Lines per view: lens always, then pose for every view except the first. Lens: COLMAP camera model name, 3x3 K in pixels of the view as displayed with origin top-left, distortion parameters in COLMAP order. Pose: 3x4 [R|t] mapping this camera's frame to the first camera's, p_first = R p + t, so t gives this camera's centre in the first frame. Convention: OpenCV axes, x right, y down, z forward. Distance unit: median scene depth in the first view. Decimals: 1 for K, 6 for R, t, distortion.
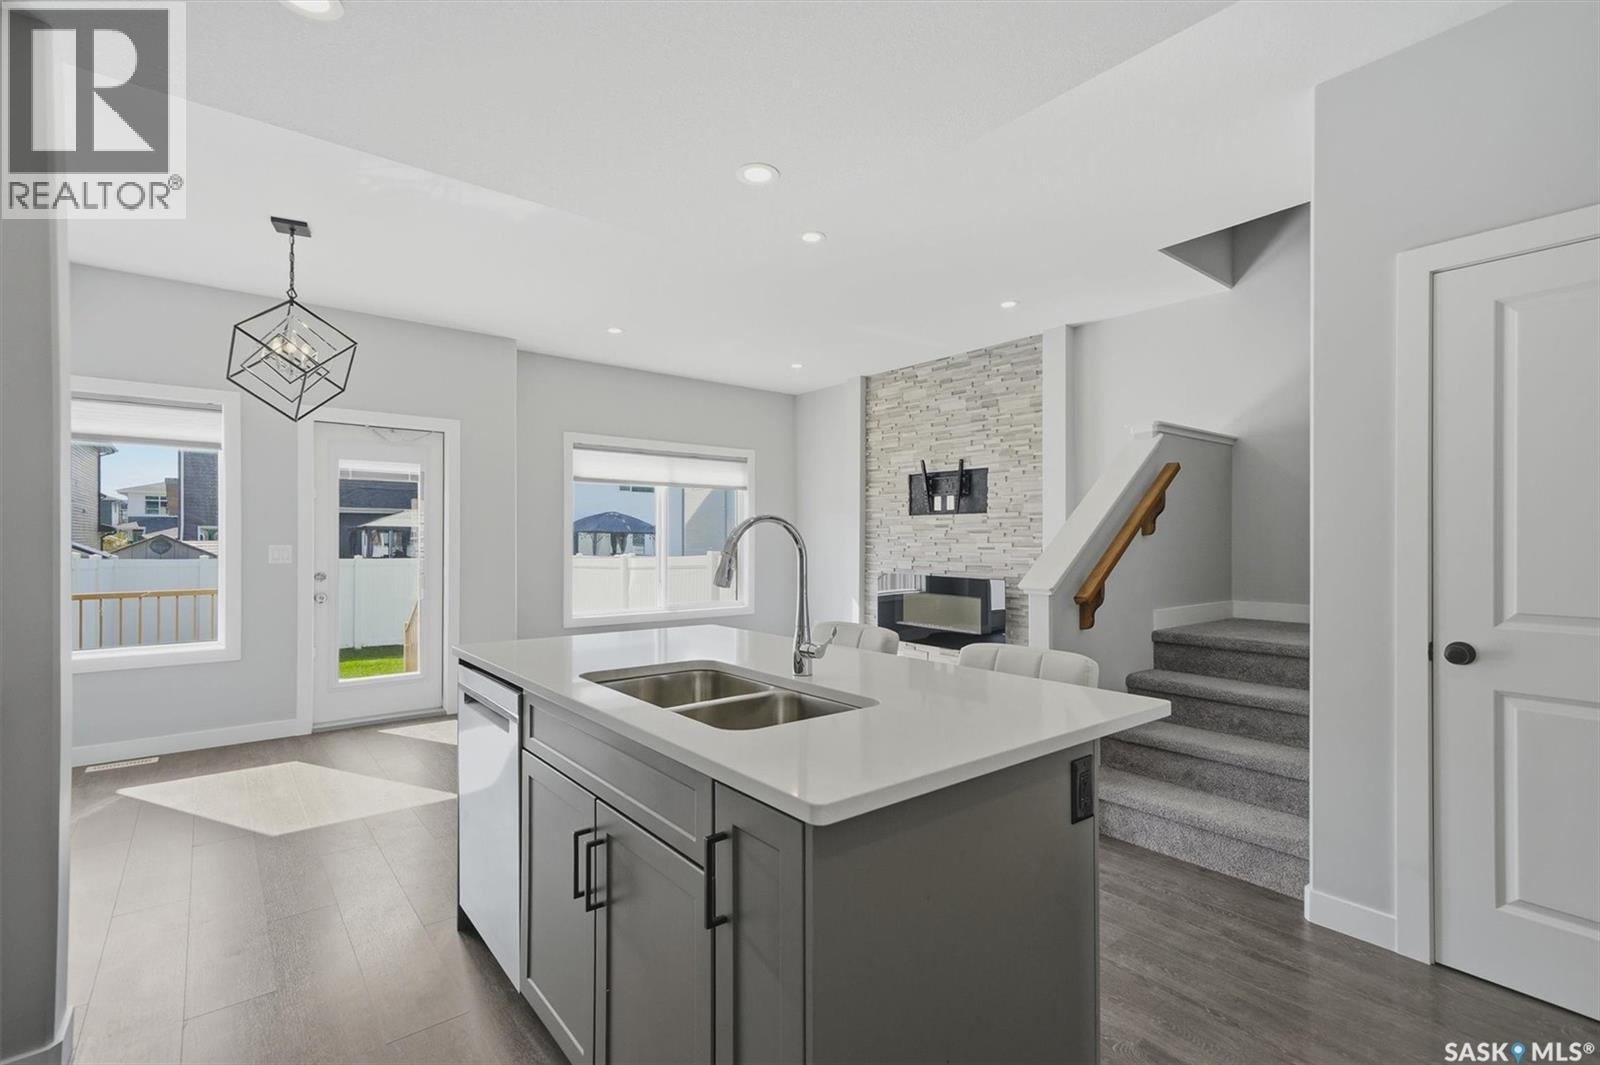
lens RADIAL K [[757.0, 0, 812.6], [0, 757.0, 510.8], [0, 0, 1]] dist [0.024473, 0.000162]
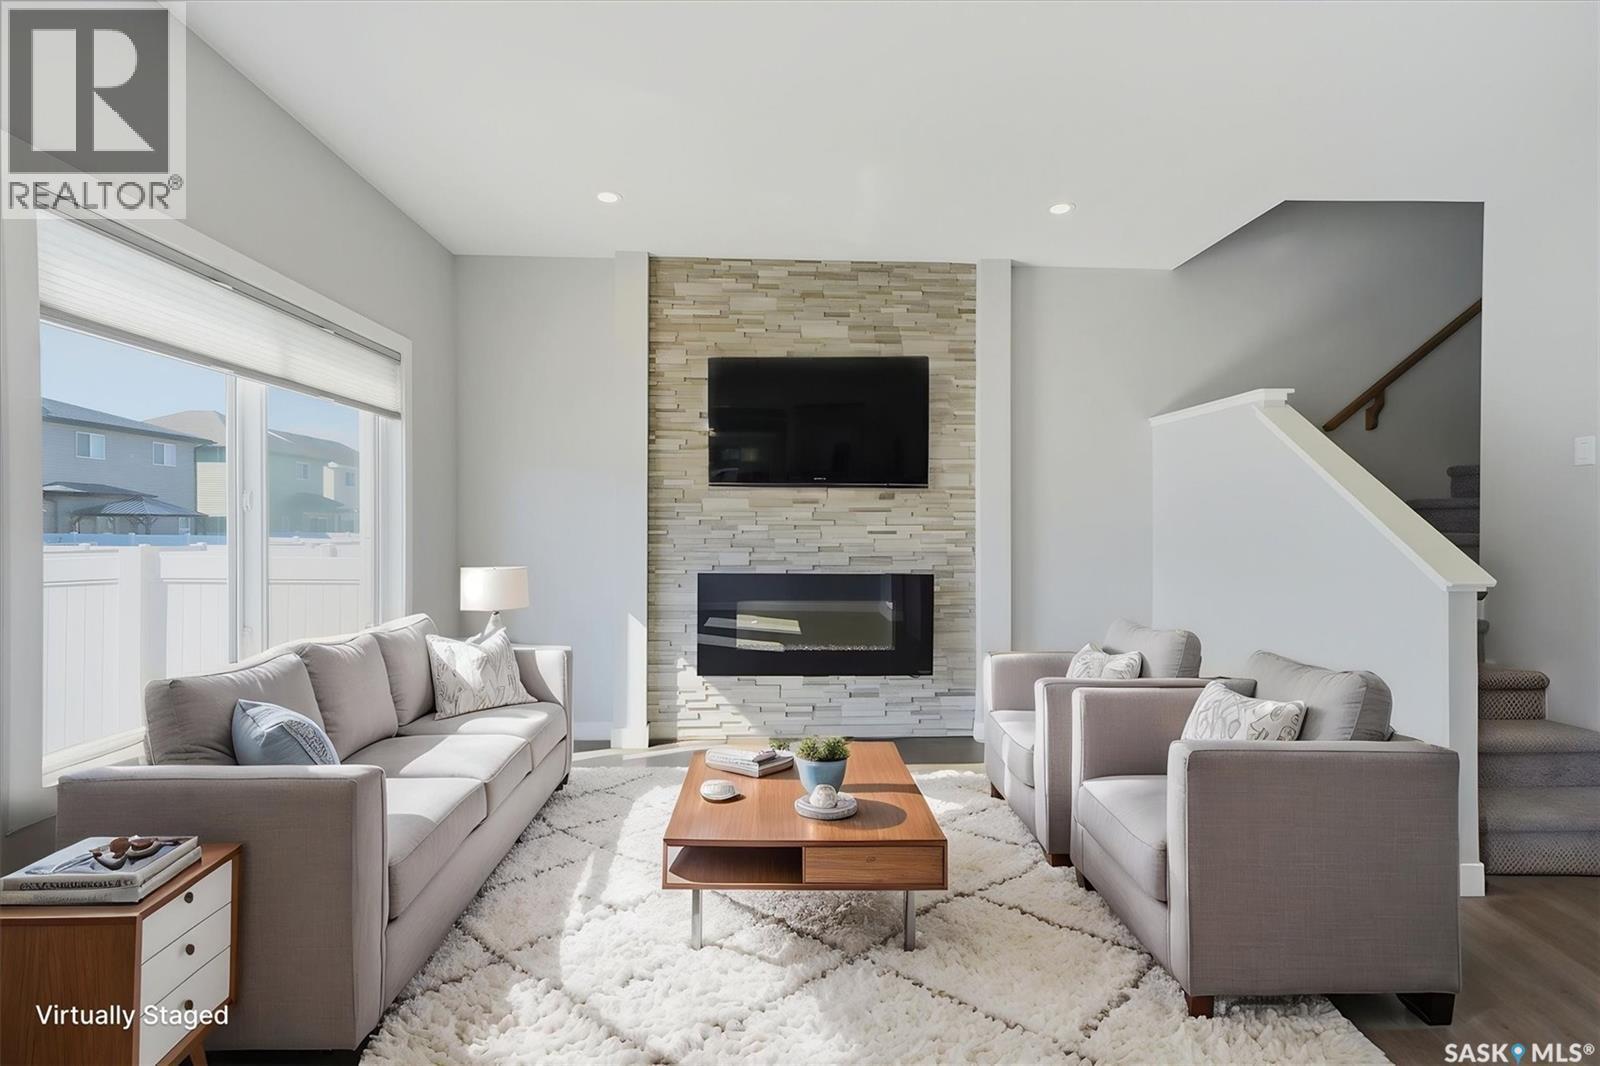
lens RADIAL K [[757.0, 0, 812.6], [0, 757.0, 511.3], [0, 0, 1]] dist [0.024473, 0.000162]
pose [[0.583946, 0.011531, 0.811711, -0.389562], [-0.030731, 0.999496, 0.007909, 0.023265], [-0.811211, -0.029563, 0.584006, 0.583442]]
